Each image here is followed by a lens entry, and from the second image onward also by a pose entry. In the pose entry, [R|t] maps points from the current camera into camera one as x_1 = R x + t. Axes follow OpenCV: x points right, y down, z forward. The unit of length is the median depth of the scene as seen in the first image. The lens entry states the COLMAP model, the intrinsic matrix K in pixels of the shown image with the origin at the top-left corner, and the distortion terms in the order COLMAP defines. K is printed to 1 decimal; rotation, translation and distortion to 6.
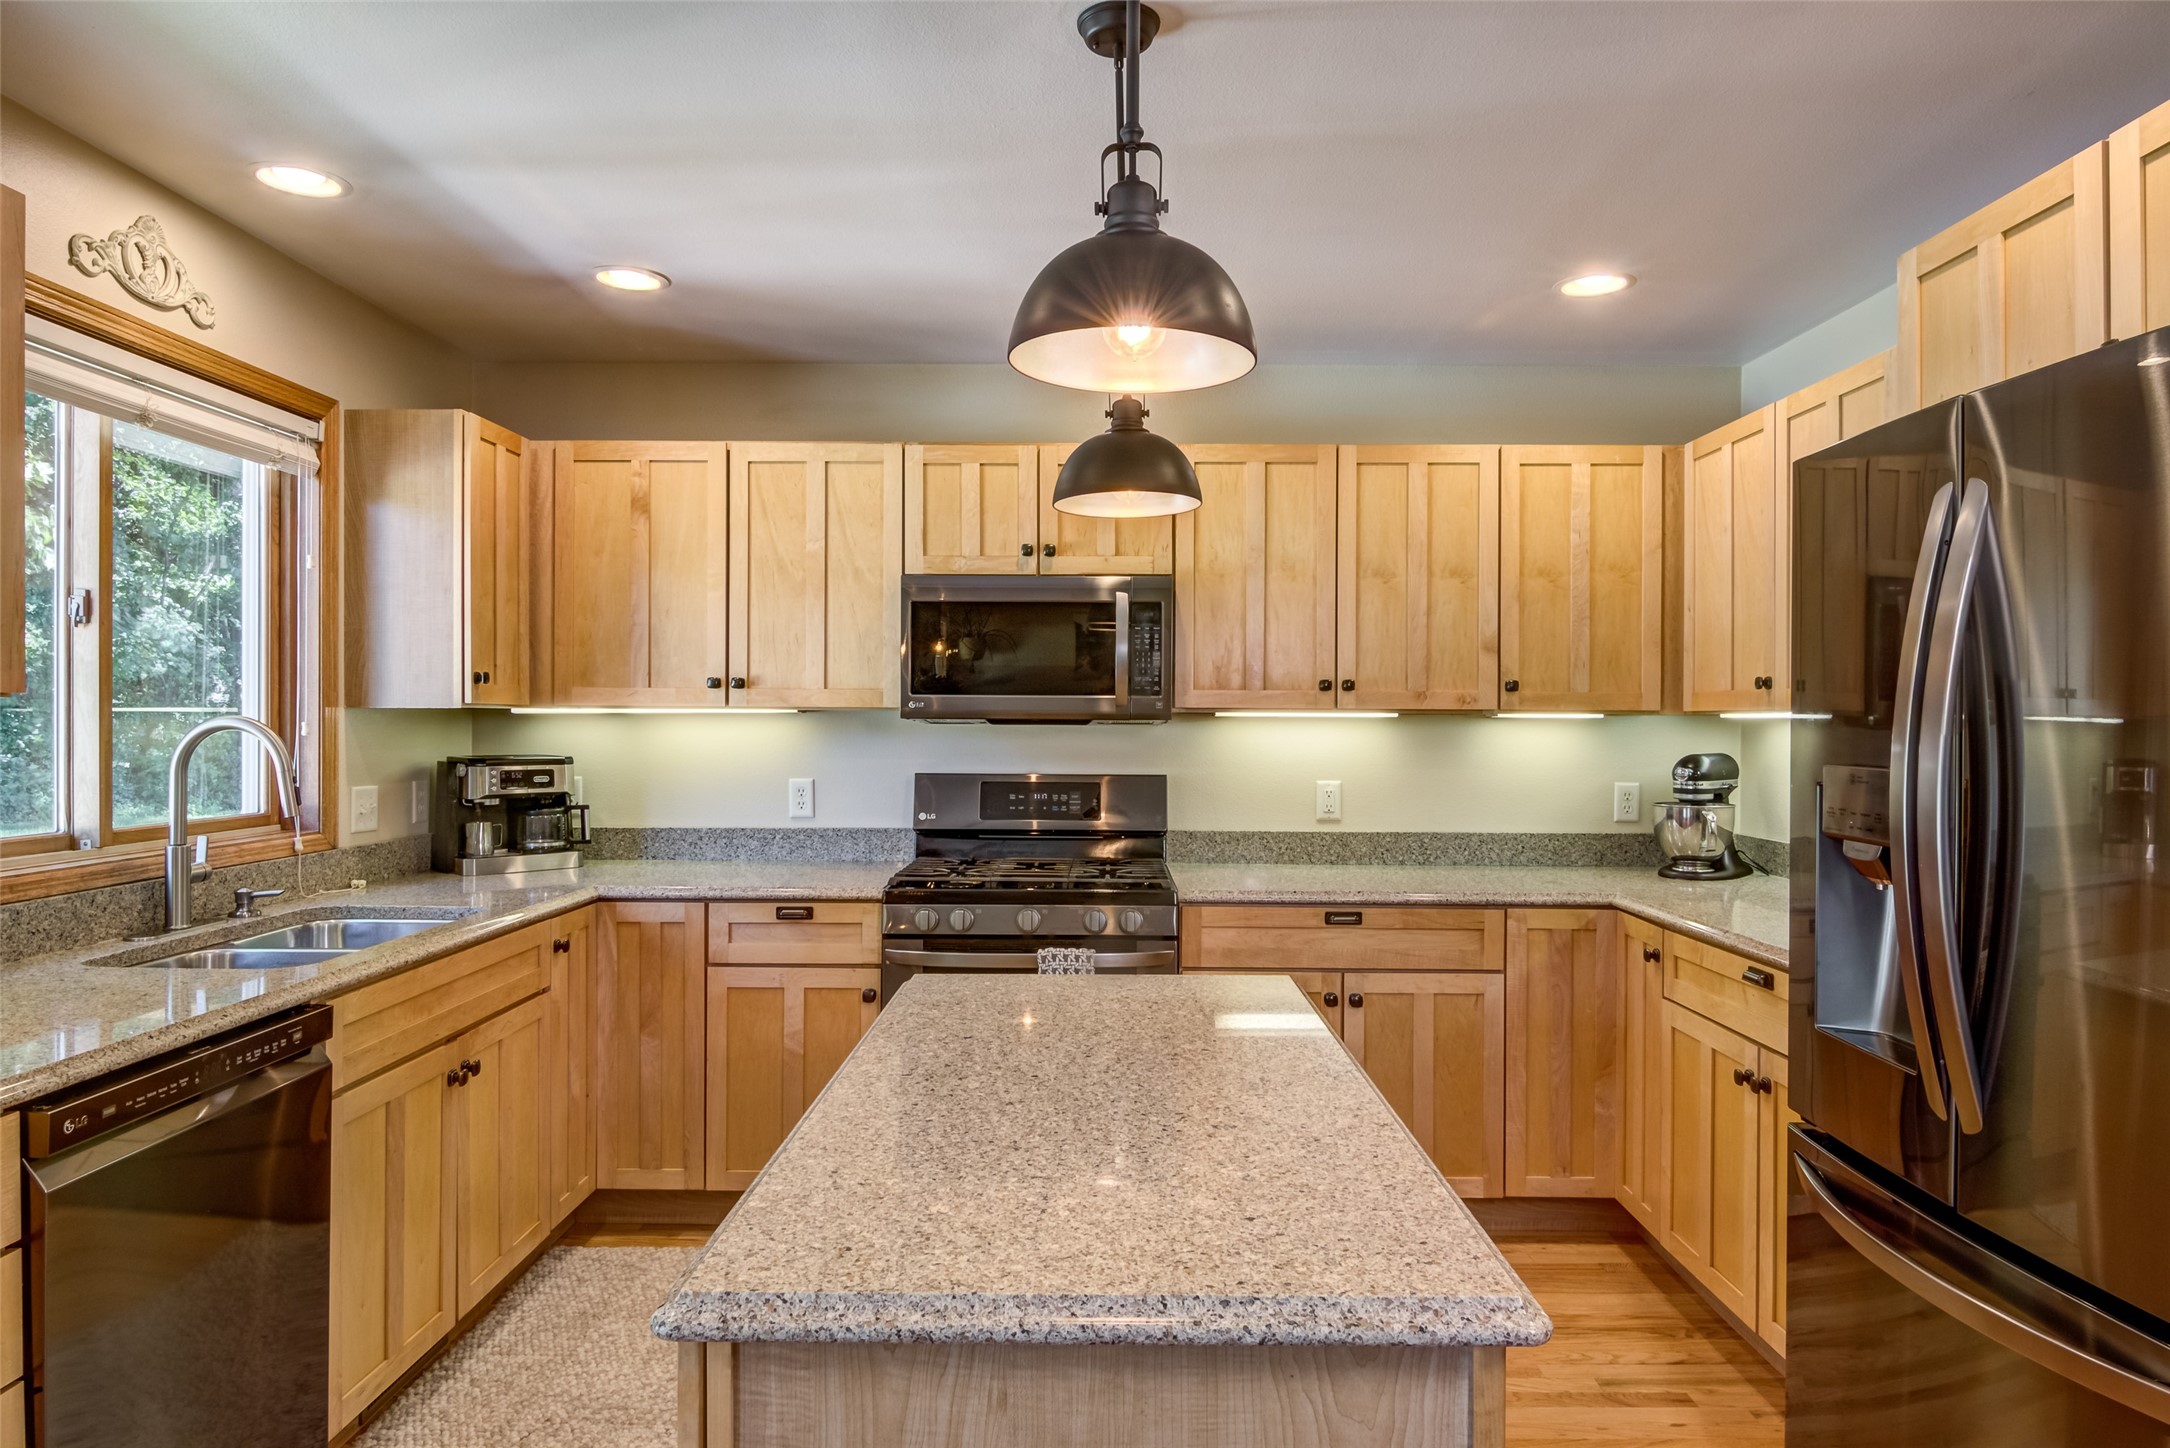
lens RADIAL K [[1310.0, 0, 1078.6], [0, 1310.0, 722.3], [0, 0, 1]] dist [-0.002835, -0.008274]
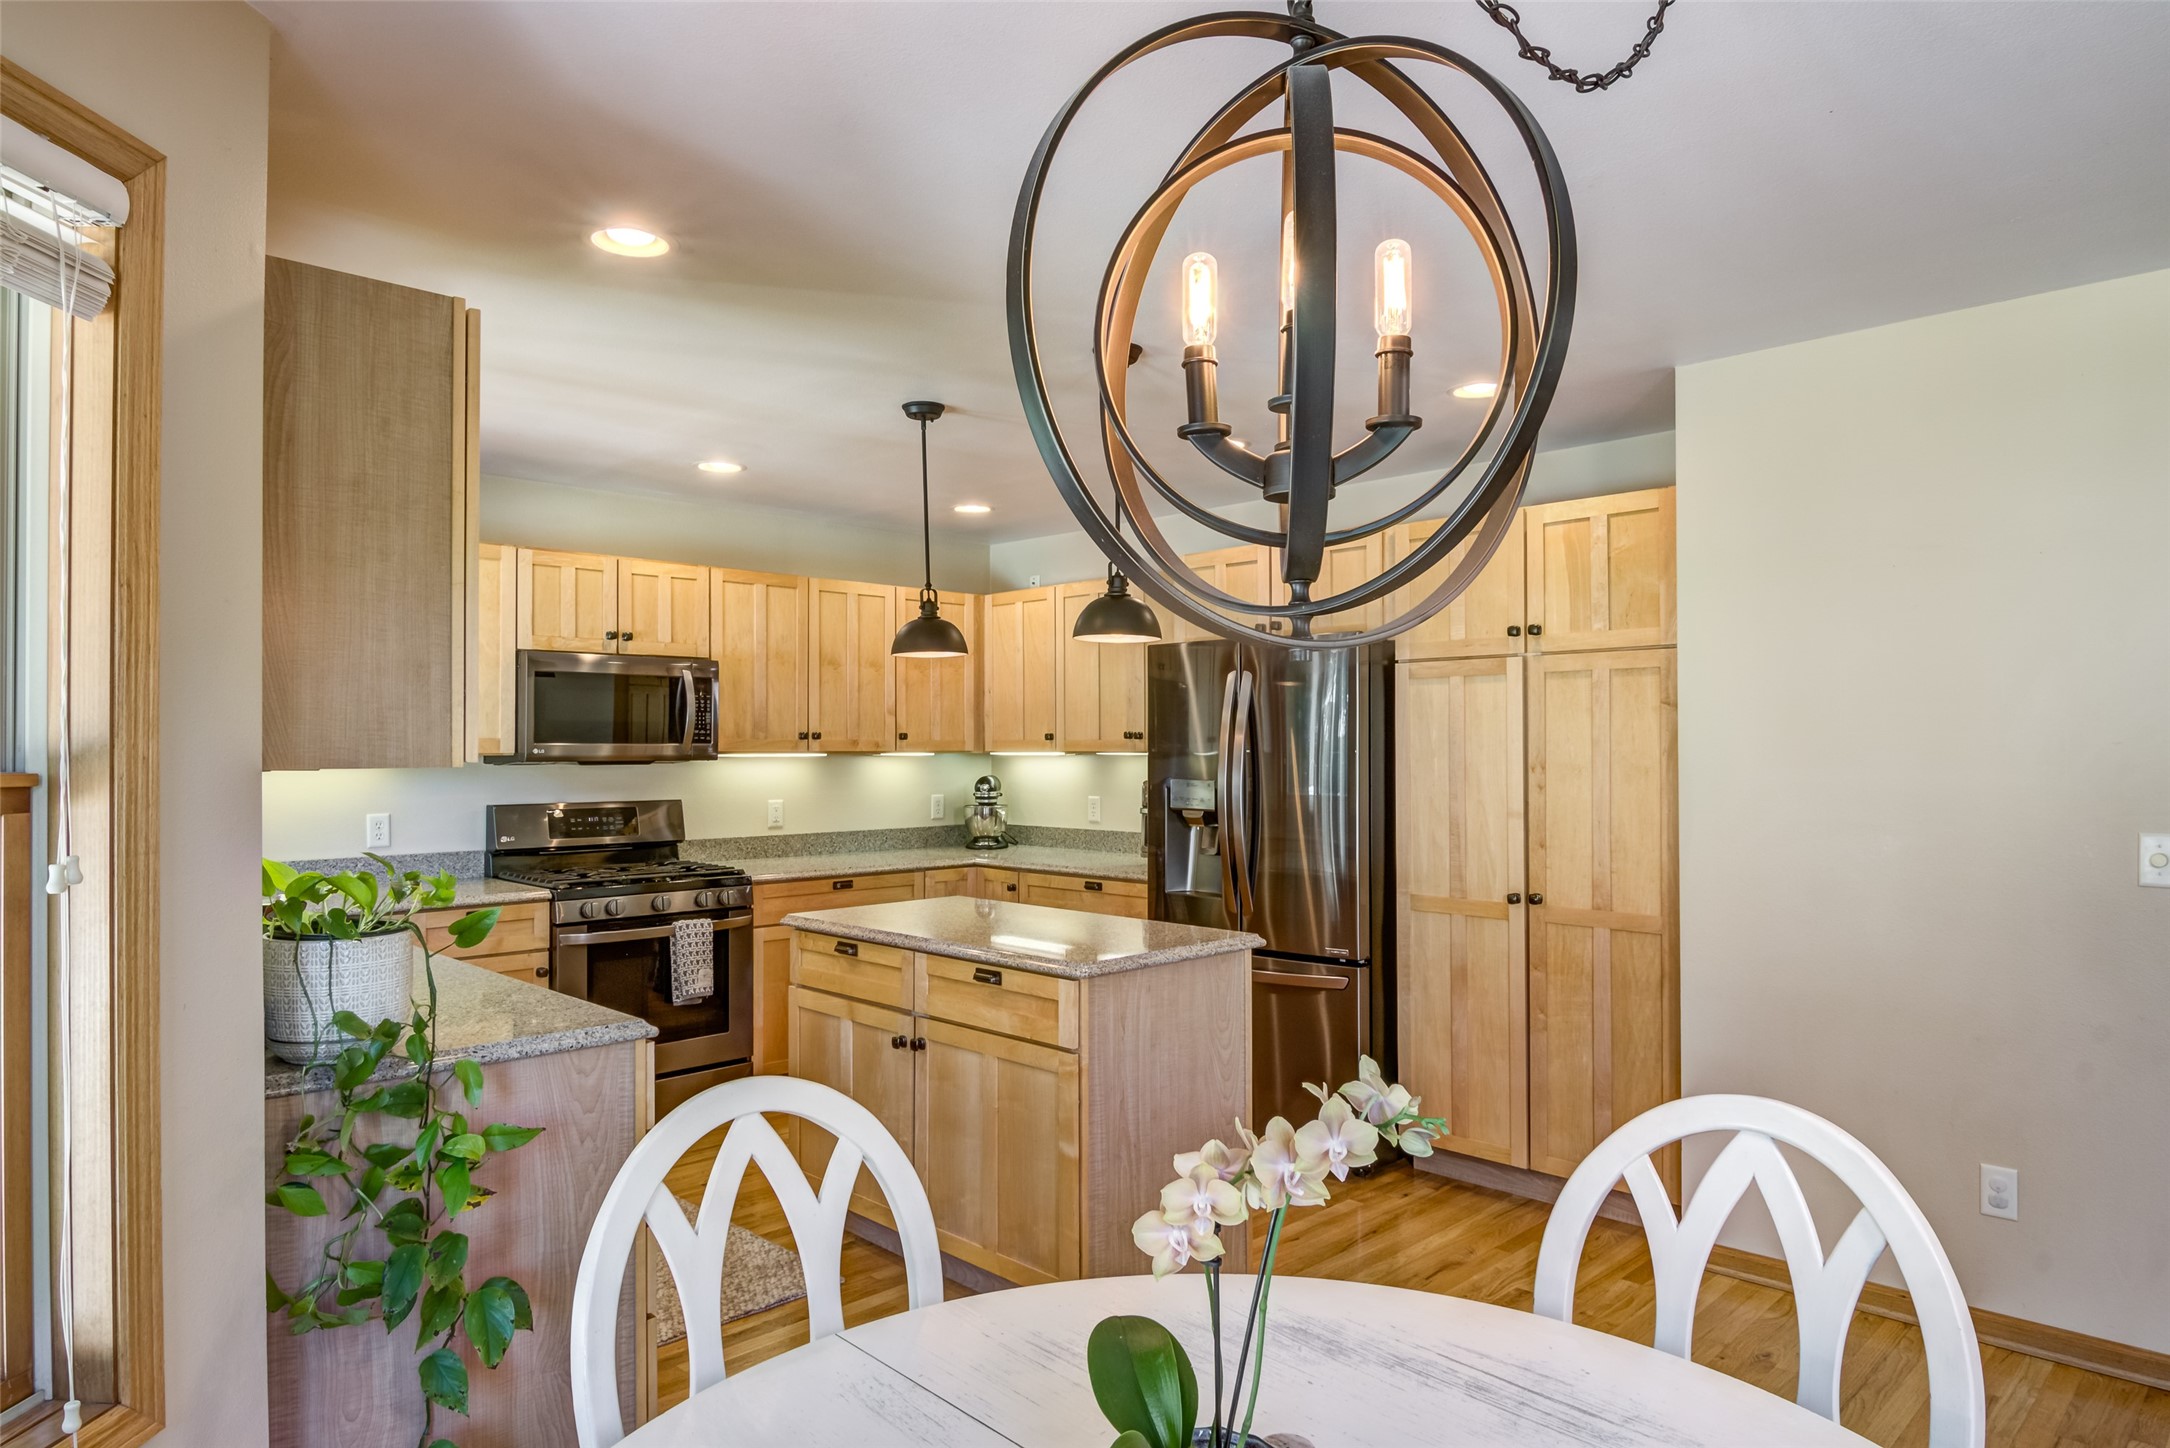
lens RADIAL K [[1310.0, 0, 1091.5], [0, 1310.0, 728.9], [0, 0, 1]] dist [-0.002835, -0.008274]
pose [[0.701521, 0.003688, 0.712639, -0.651565], [0.005151, 0.999934, -0.010245, -0.019026], [-0.712630, 0.010858, 0.701456, -0.295316]]
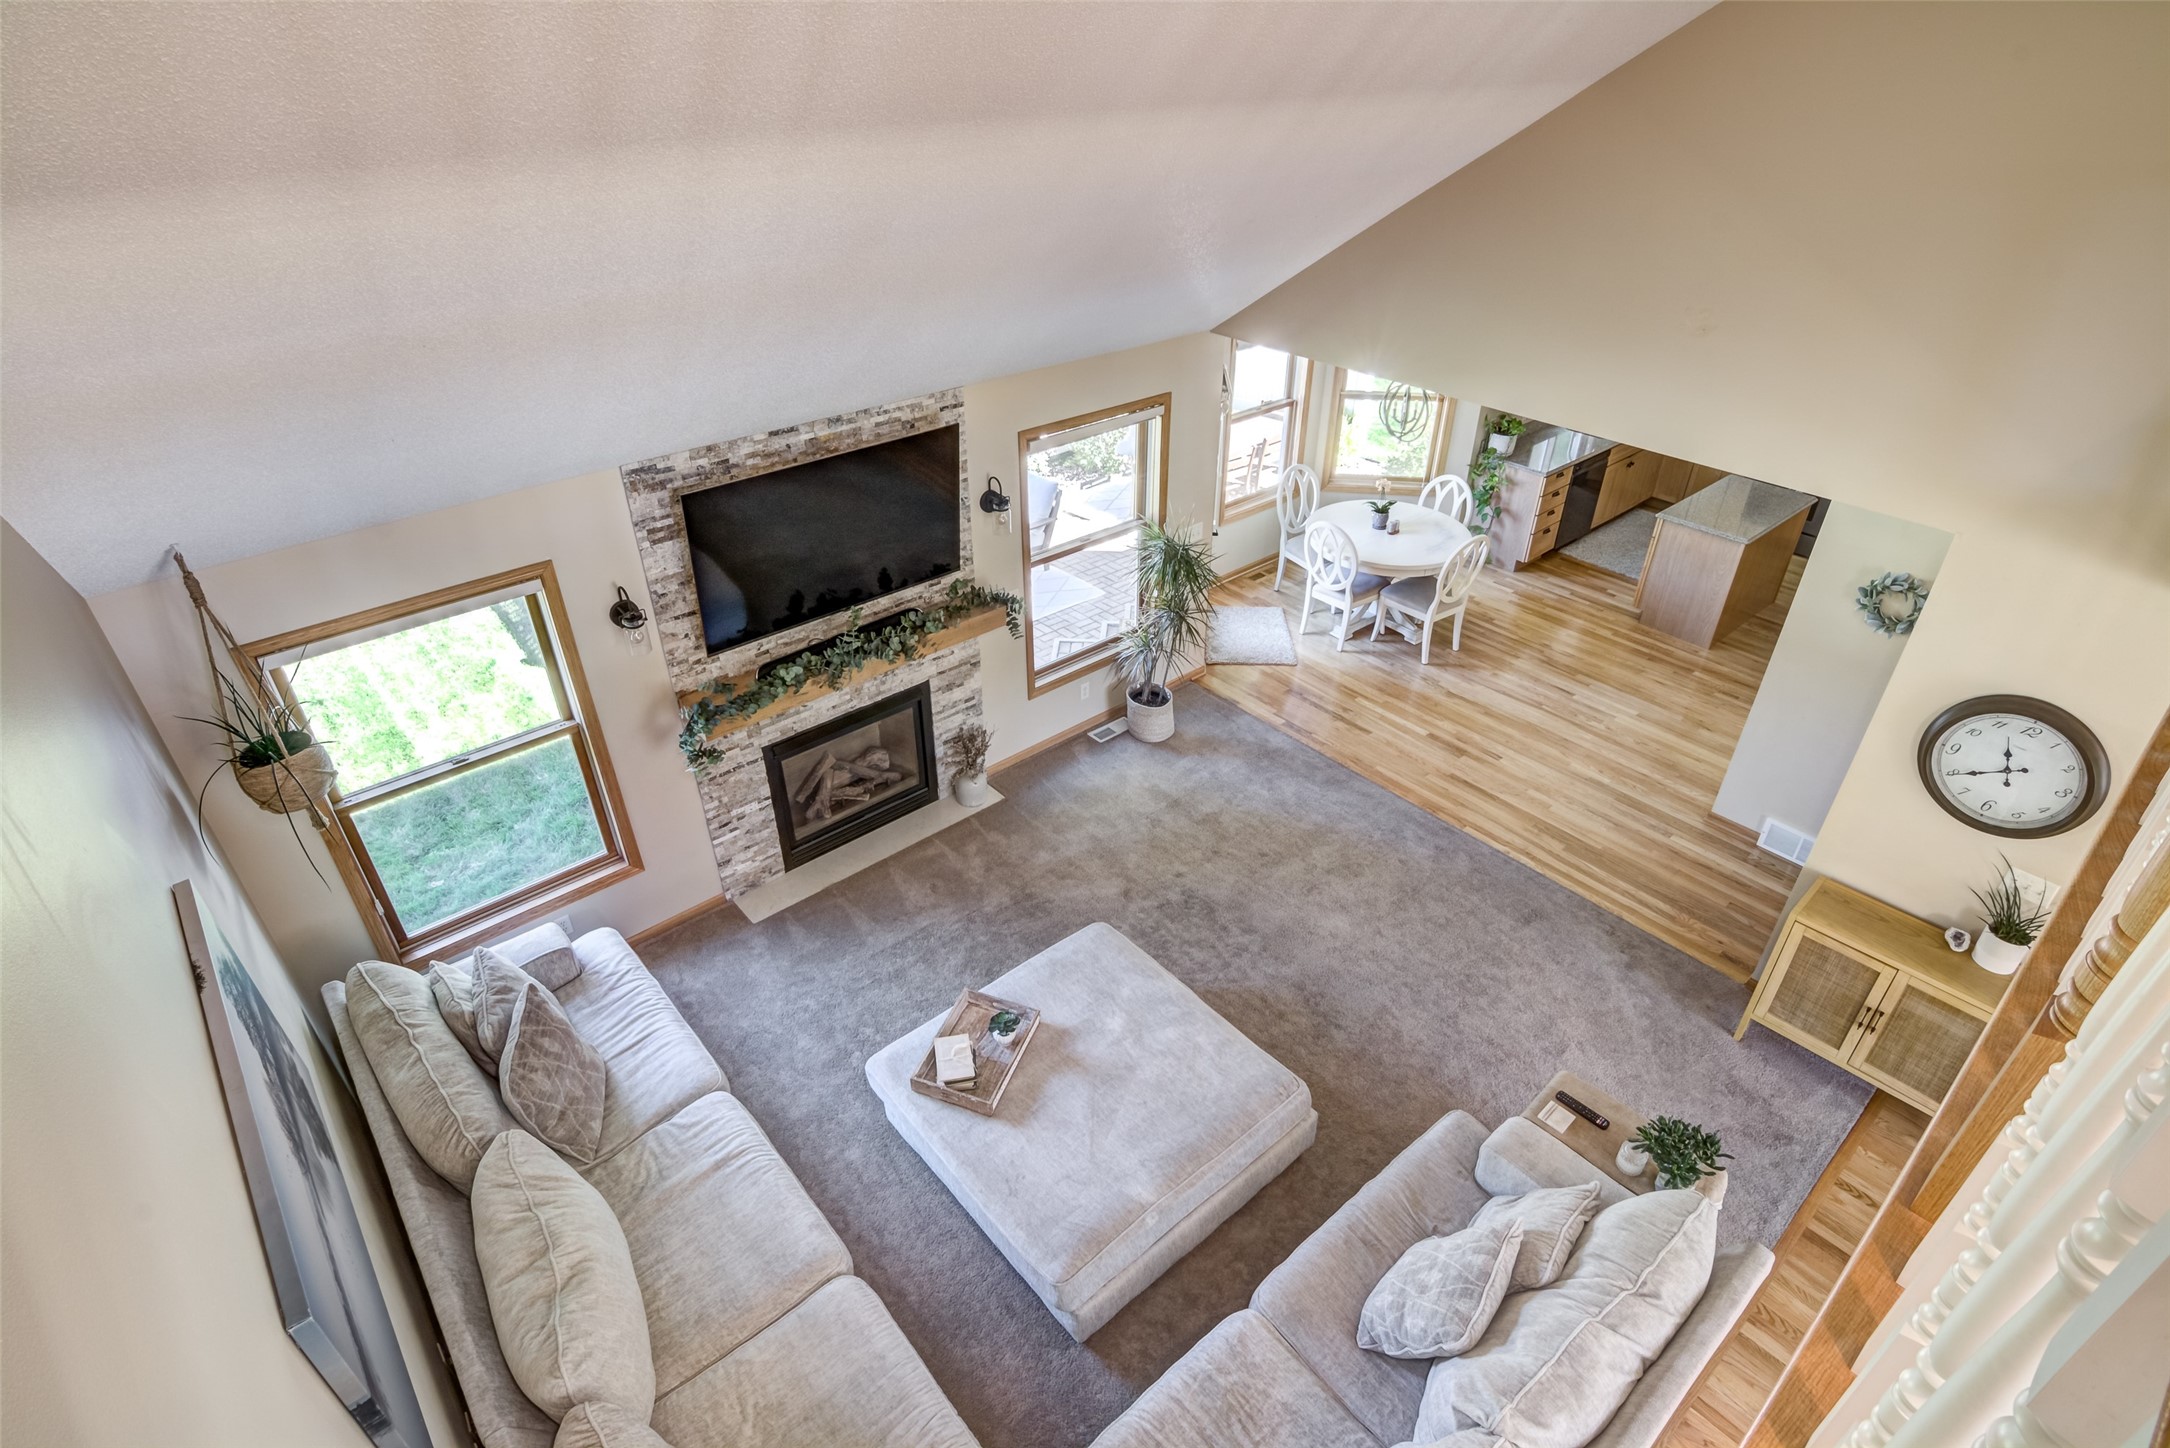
lens RADIAL K [[1100.7, 0, 1091.9], [0, 1100.7, 716.5], [0, 0, 1]] dist [-0.011925, -0.005859]
pose [[0.736024, -0.368399, 0.567936, -7.592567], [-0.002680, 0.837364, 0.546639, -3.105639], [-0.676950, -0.403861, 0.615333, -4.428121]]
